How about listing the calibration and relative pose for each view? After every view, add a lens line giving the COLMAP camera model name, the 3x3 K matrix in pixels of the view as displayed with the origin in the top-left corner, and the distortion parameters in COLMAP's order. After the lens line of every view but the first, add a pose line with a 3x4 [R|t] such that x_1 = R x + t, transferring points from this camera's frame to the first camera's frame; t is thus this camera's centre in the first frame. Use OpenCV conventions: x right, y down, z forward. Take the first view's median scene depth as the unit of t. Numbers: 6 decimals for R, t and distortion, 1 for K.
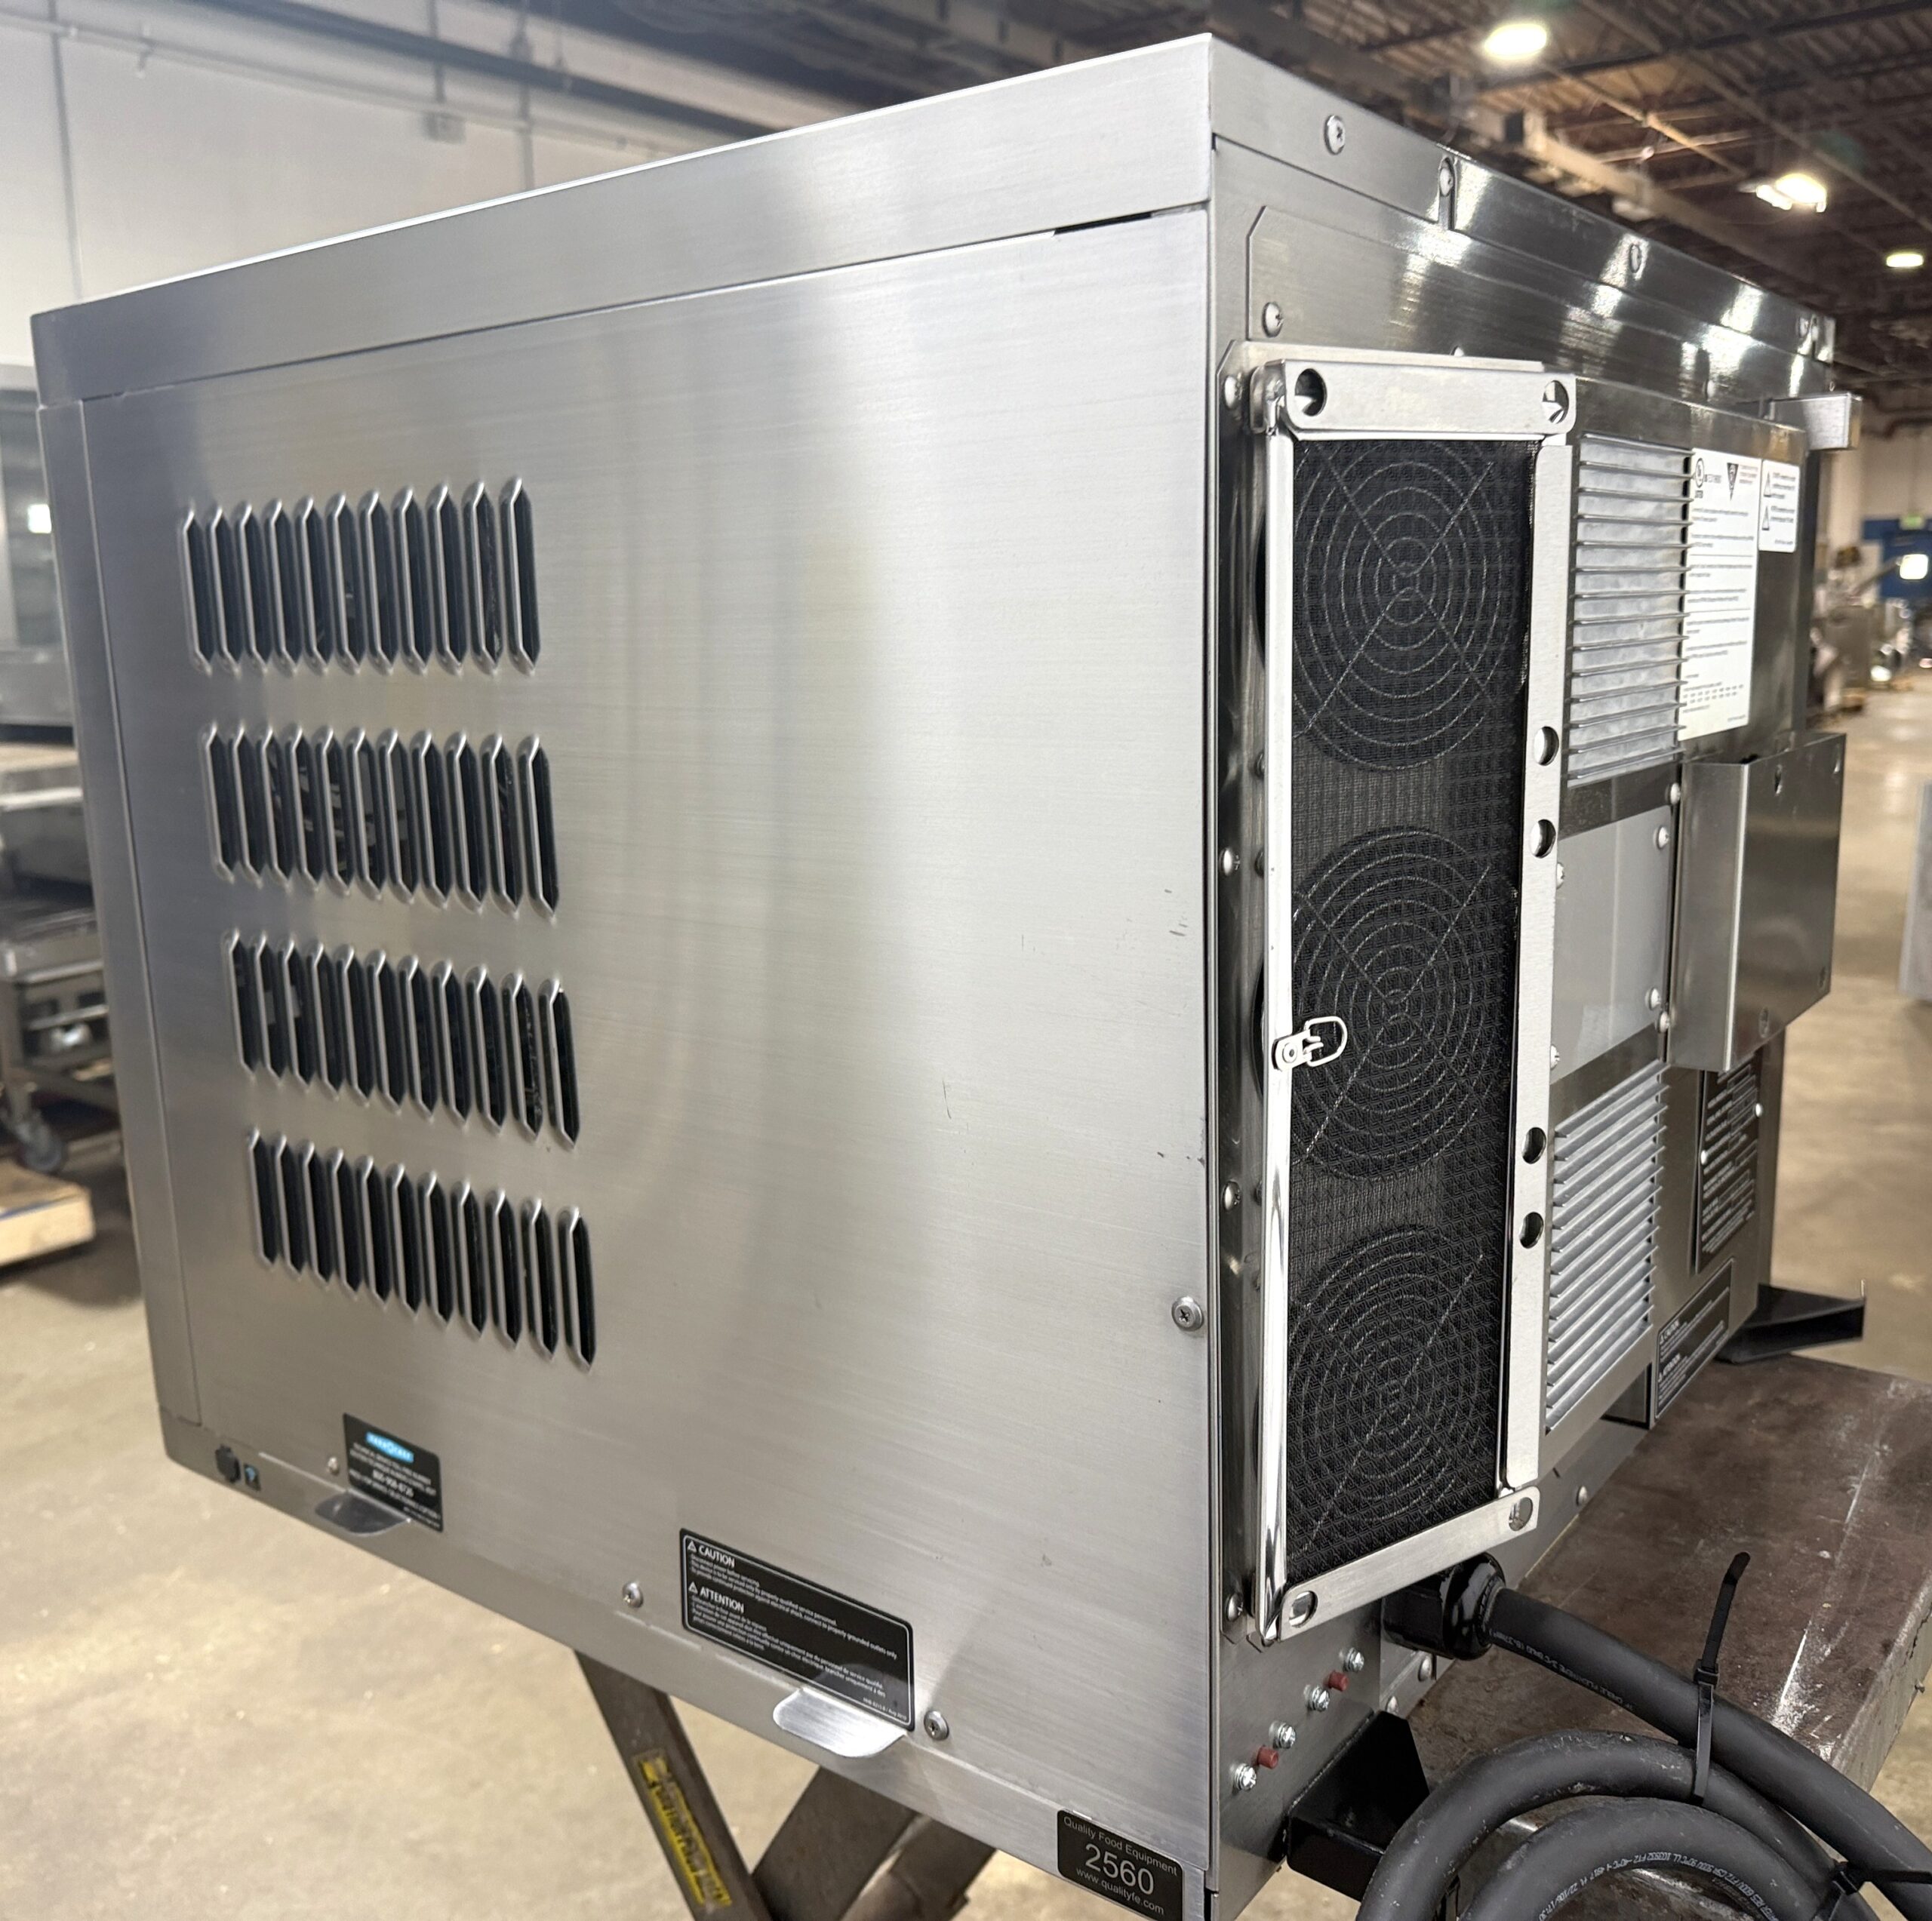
lens RADIAL K [[1857.4, 0, 966.2], [0, 1857.4, 963.9], [0, 0, 1]] dist [0.005408, 0.000000]
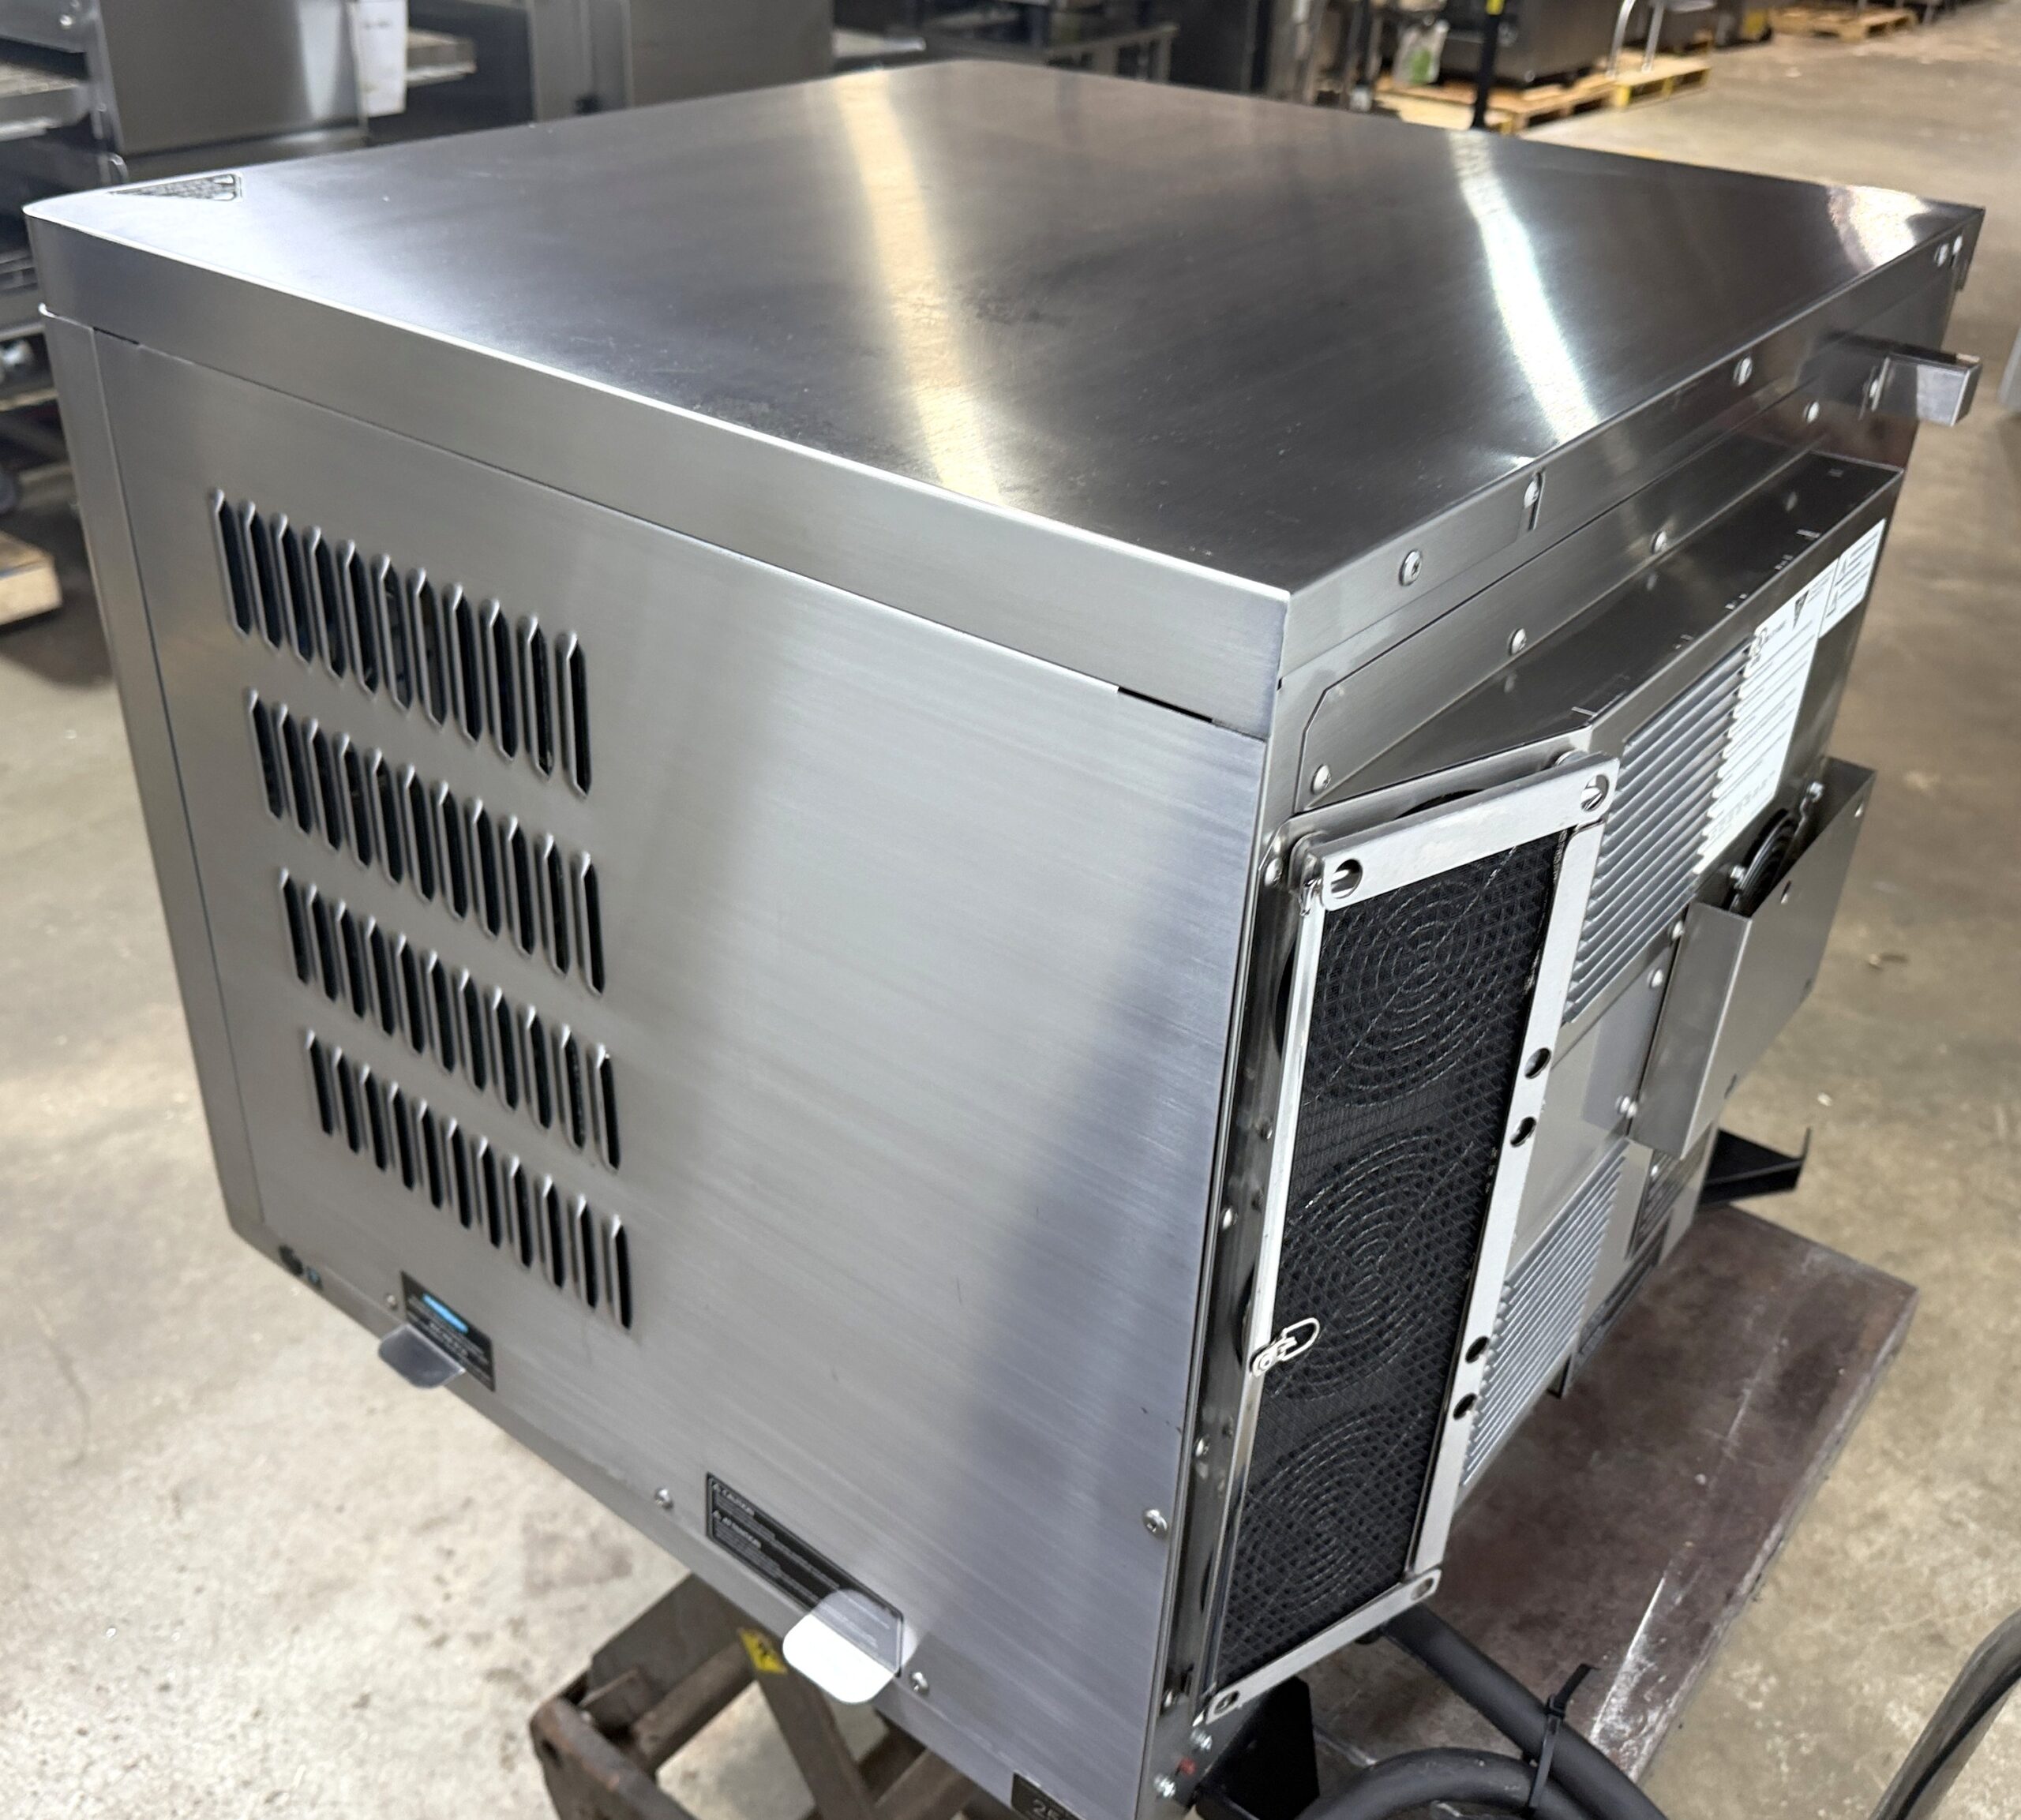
lens RADIAL K [[1976.3, 0, 945.1], [0, 1976.3, 866.5], [0, 0, 1]] dist [0.011531, 0.000000]
pose [[0.997947, 0.063943, 0.003497, -0.026921], [-0.061609, 0.943749, 0.324873, -0.364345], [0.017474, -0.324421, 0.945751, -0.033504]]
